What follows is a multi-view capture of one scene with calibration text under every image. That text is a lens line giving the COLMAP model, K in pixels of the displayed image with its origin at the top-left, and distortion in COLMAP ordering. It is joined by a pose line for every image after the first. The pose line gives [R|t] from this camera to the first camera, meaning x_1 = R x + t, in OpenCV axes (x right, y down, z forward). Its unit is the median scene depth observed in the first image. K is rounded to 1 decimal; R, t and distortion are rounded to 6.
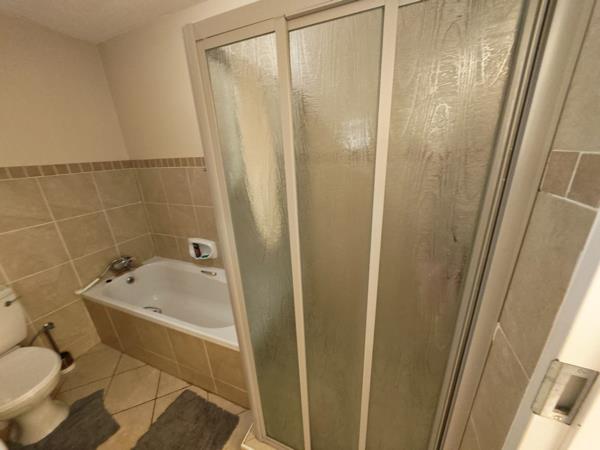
lens RADIAL K [[223.7, 0, 299.6], [0, 223.7, 225.9], [0, 0, 1]] dist [-0.001352, -0.000019]
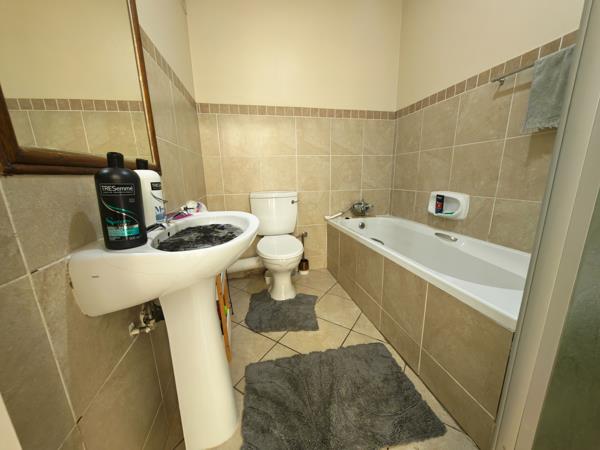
lens RADIAL K [[223.7, 0, 299.6], [0, 223.7, 225.9], [0, 0, 1]] dist [-0.001352, -0.000019]
pose [[0.566013, 0.216177, -0.795548, -0.101282], [-0.275736, 0.959071, 0.064432, 0.302384], [0.776916, 0.182892, 0.602455, 0.165390]]
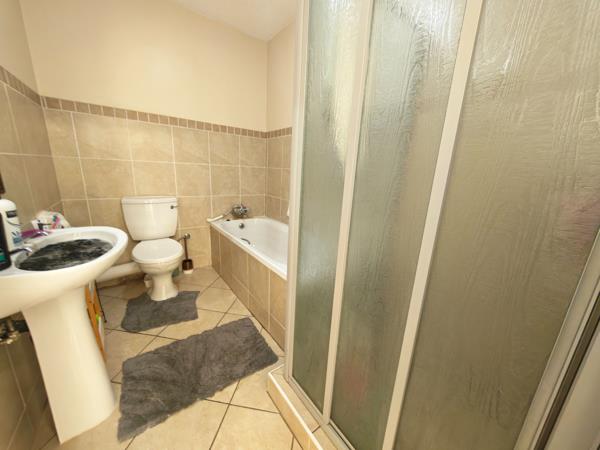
lens RADIAL K [[223.7, 0, 299.6], [0, 223.7, 225.9], [0, 0, 1]] dist [-0.001352, -0.000019]
pose [[0.854575, 0.212371, -0.473920, 0.116821], [-0.253336, 0.967094, -0.023446, 0.223742], [0.453346, 0.140098, 0.880255, 0.071389]]
